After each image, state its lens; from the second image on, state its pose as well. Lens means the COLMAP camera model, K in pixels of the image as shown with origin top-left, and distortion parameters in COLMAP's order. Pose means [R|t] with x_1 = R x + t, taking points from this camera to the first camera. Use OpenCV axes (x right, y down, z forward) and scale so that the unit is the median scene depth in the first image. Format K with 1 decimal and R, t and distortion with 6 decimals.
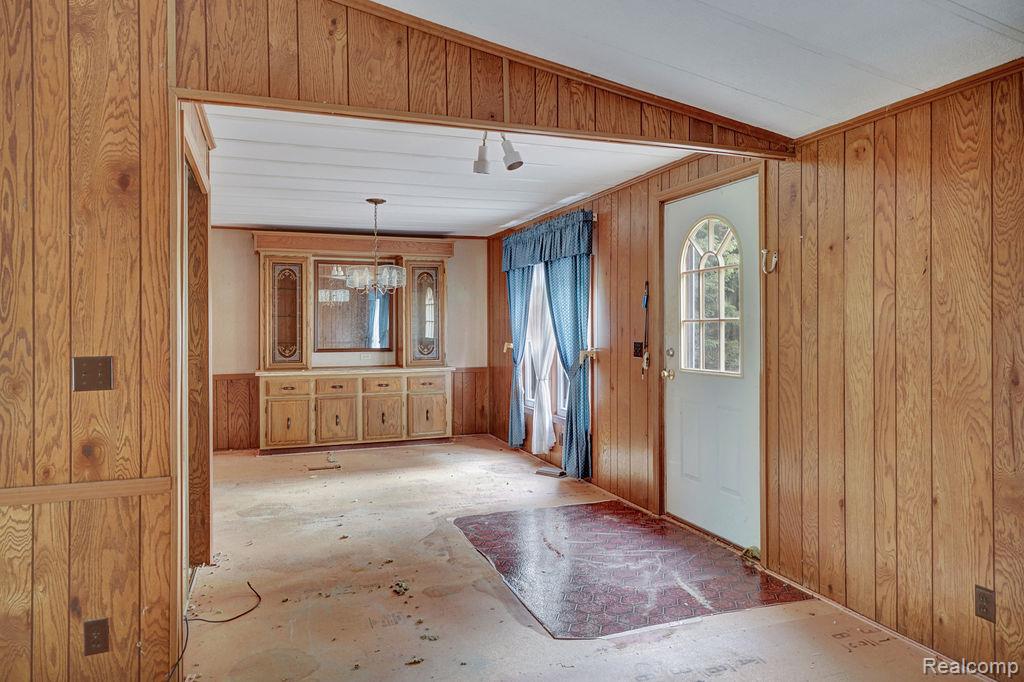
lens RADIAL K [[652.8, 0, 513.8], [0, 652.8, 332.7], [0, 0, 1]] dist [0.011918, -0.001712]
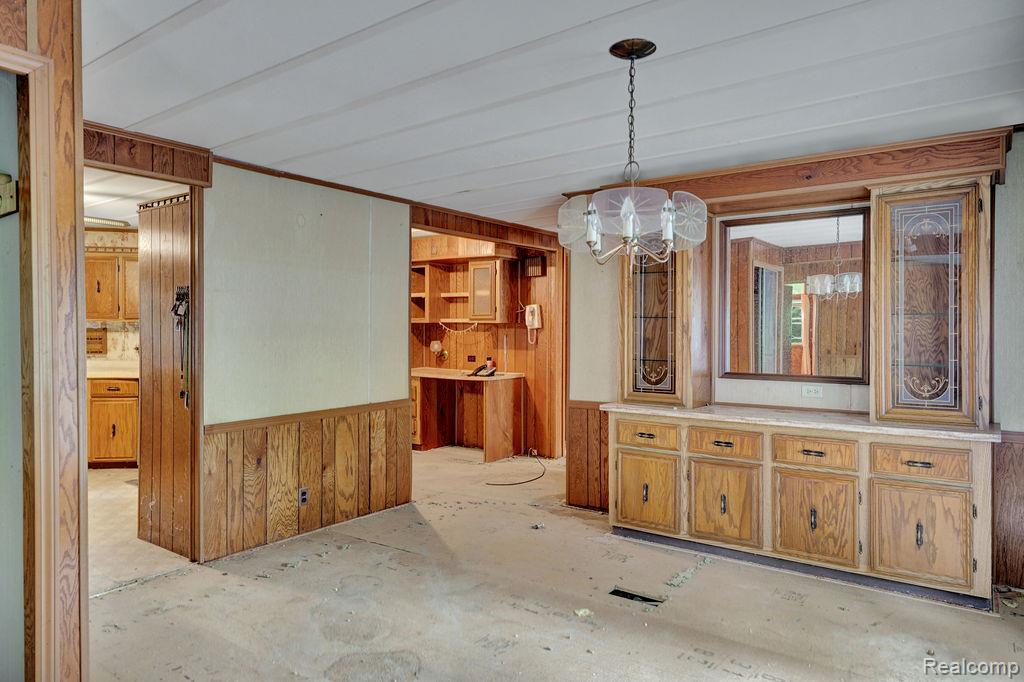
lens RADIAL K [[652.8, 0, 512.5], [0, 652.8, 341.2], [0, 0, 1]] dist [0.011918, -0.001712]
pose [[0.550575, 0.013535, -0.834676, 0.089479], [-0.014779, 0.999870, 0.006465, -0.004271], [0.834655, 0.008776, 0.550703, 0.539661]]
